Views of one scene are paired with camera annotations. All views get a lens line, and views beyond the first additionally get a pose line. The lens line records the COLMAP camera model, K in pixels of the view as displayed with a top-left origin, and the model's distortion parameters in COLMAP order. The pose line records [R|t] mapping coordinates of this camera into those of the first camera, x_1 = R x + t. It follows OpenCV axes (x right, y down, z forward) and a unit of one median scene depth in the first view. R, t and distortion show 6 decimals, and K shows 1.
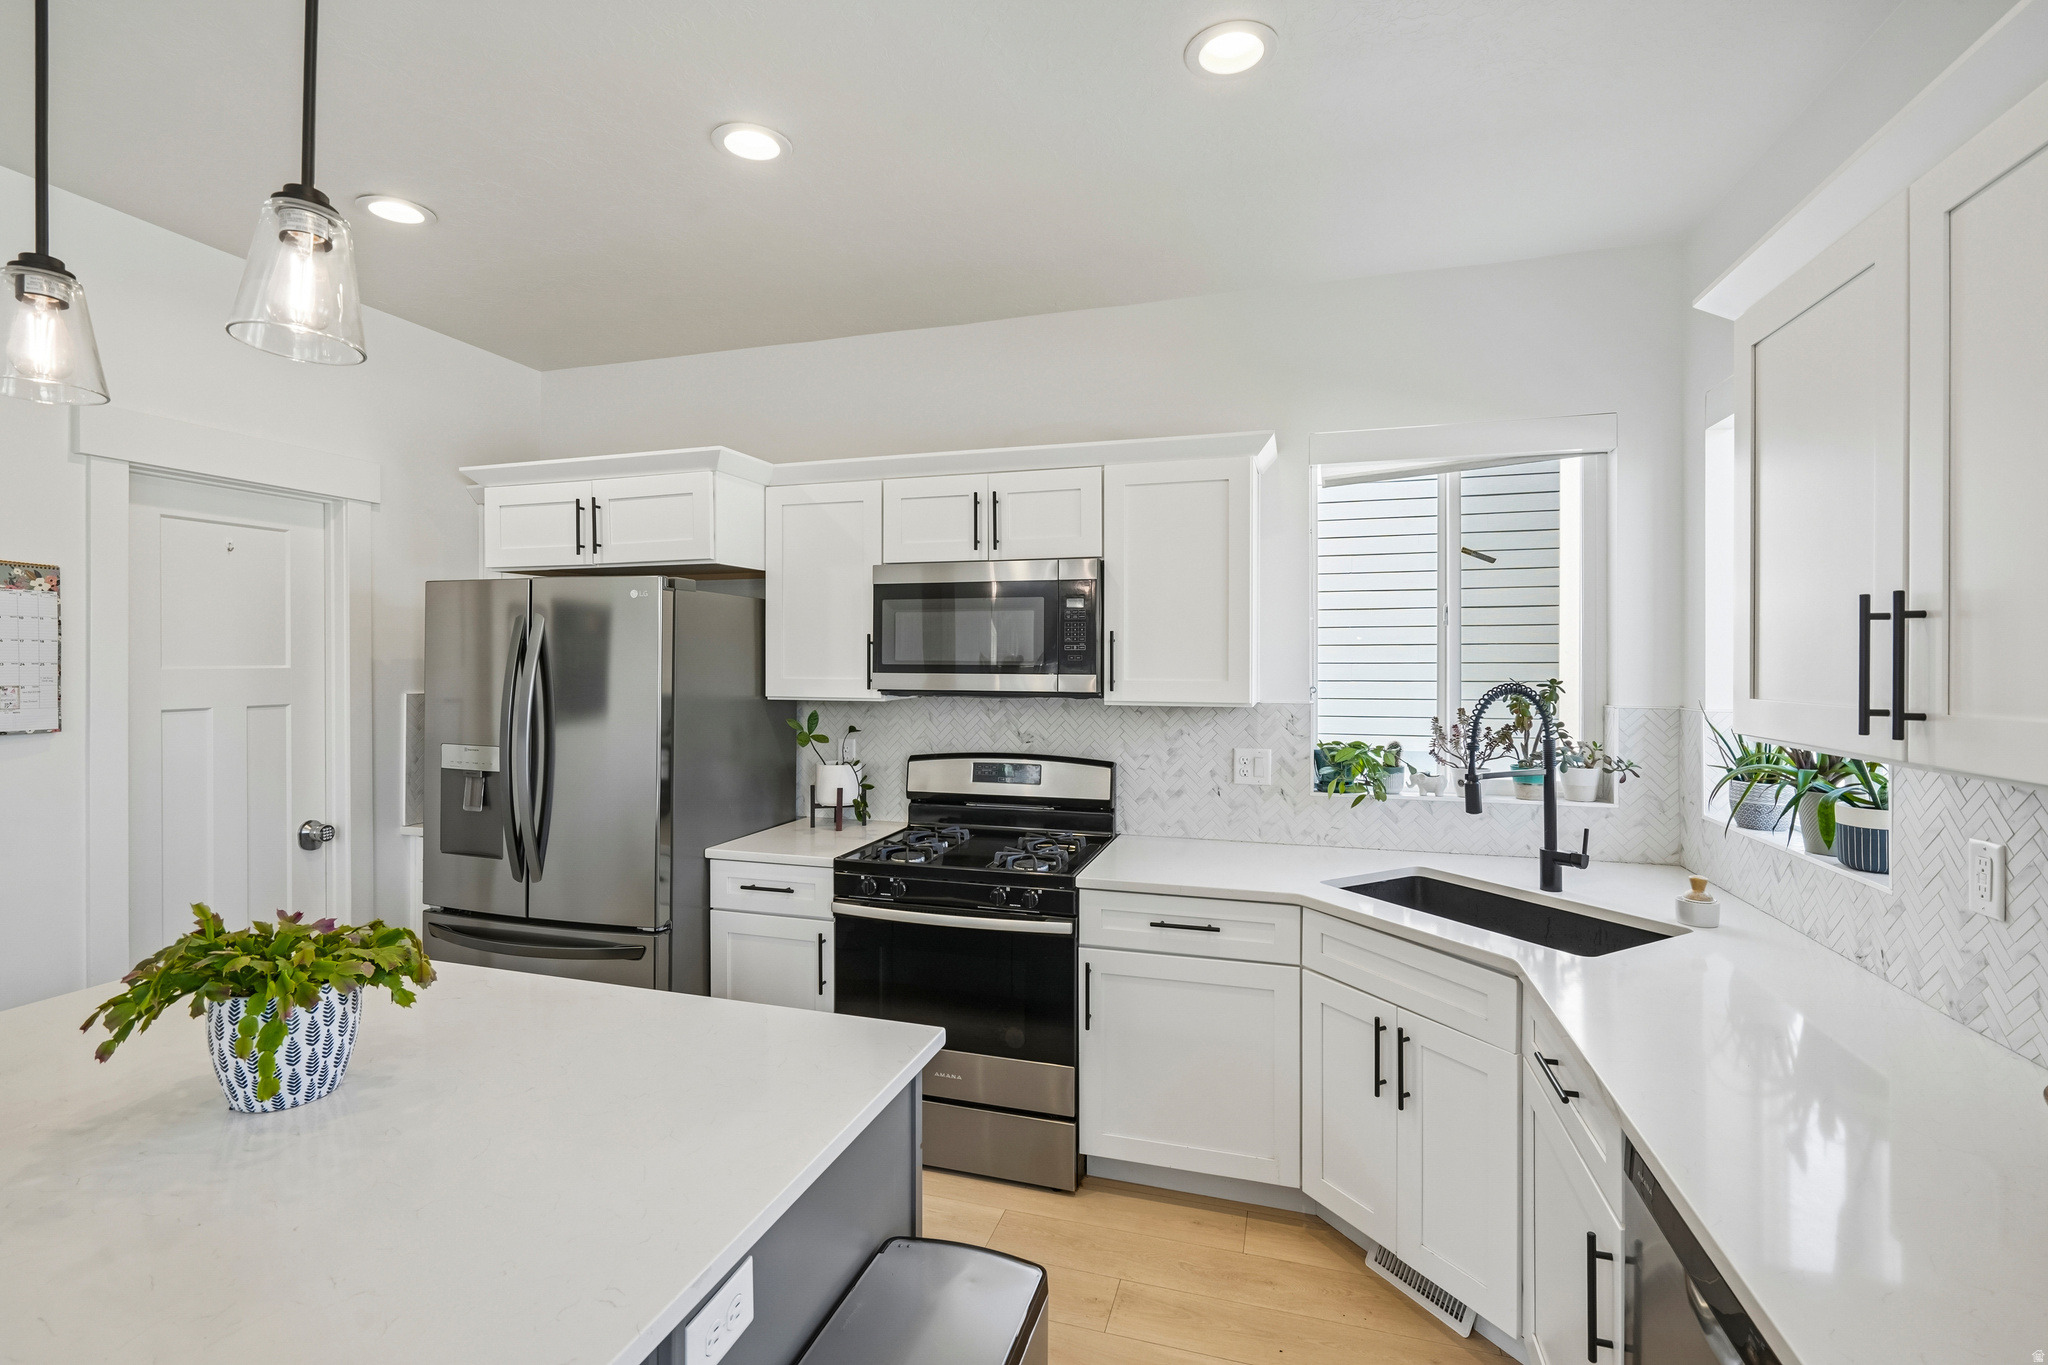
lens RADIAL K [[933.3, 0, 1017.4], [0, 933.3, 662.2], [0, 0, 1]] dist [0.004939, 0.000931]
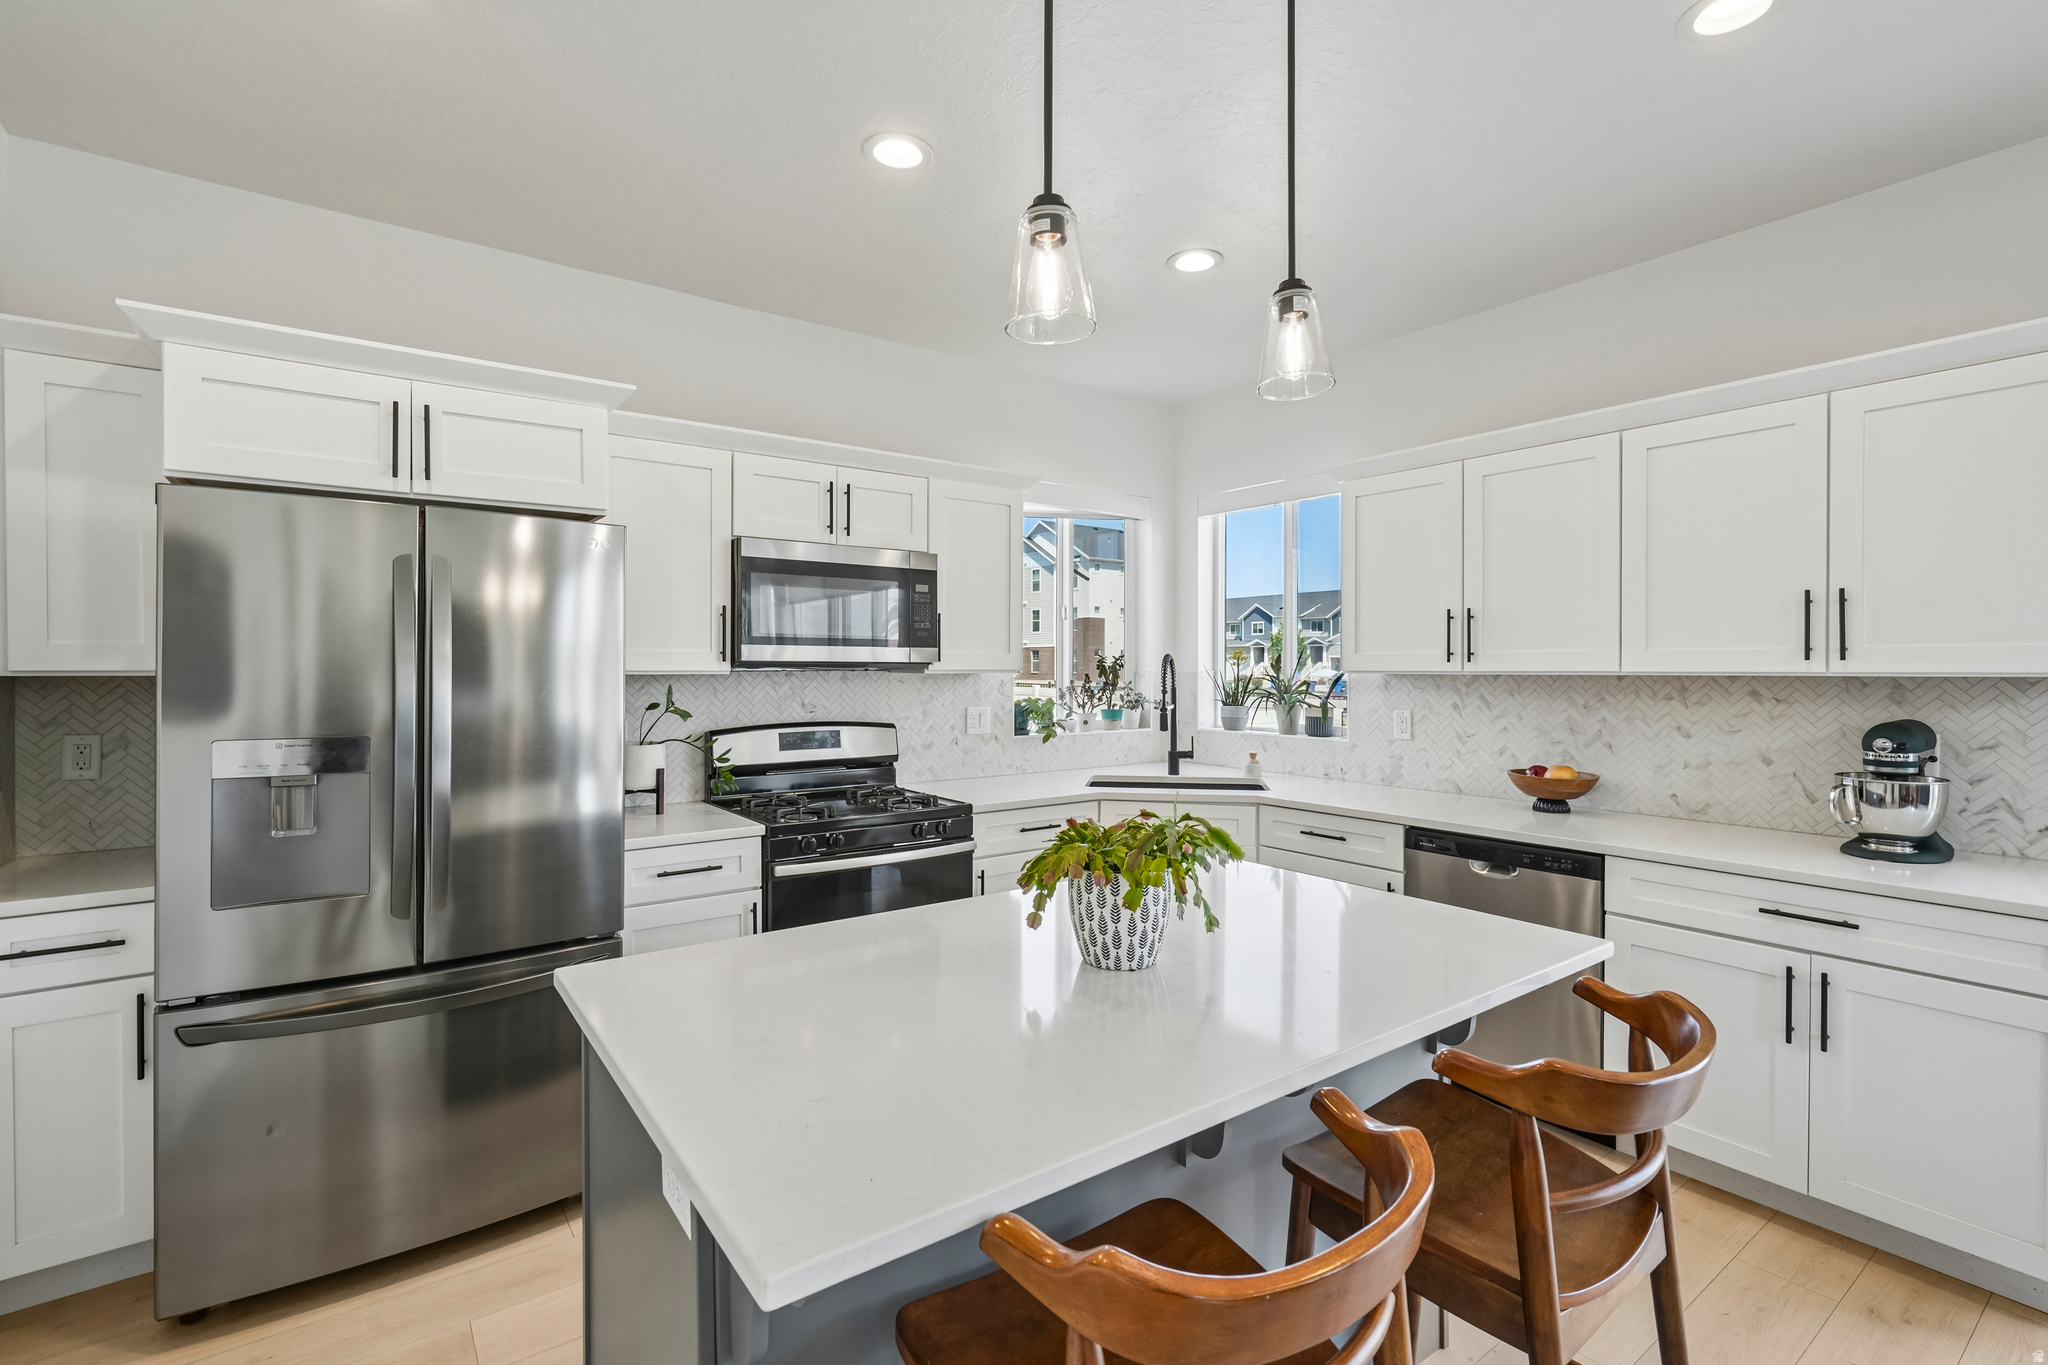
lens RADIAL K [[933.3, 0, 1020.3], [0, 933.3, 679.2], [0, 0, 1]] dist [0.004939, 0.000931]
pose [[0.594649, -0.011154, 0.803908, -0.788391], [0.001402, 0.999917, 0.012837, 0.036229], [-0.803984, -0.006506, 0.594615, 0.164209]]
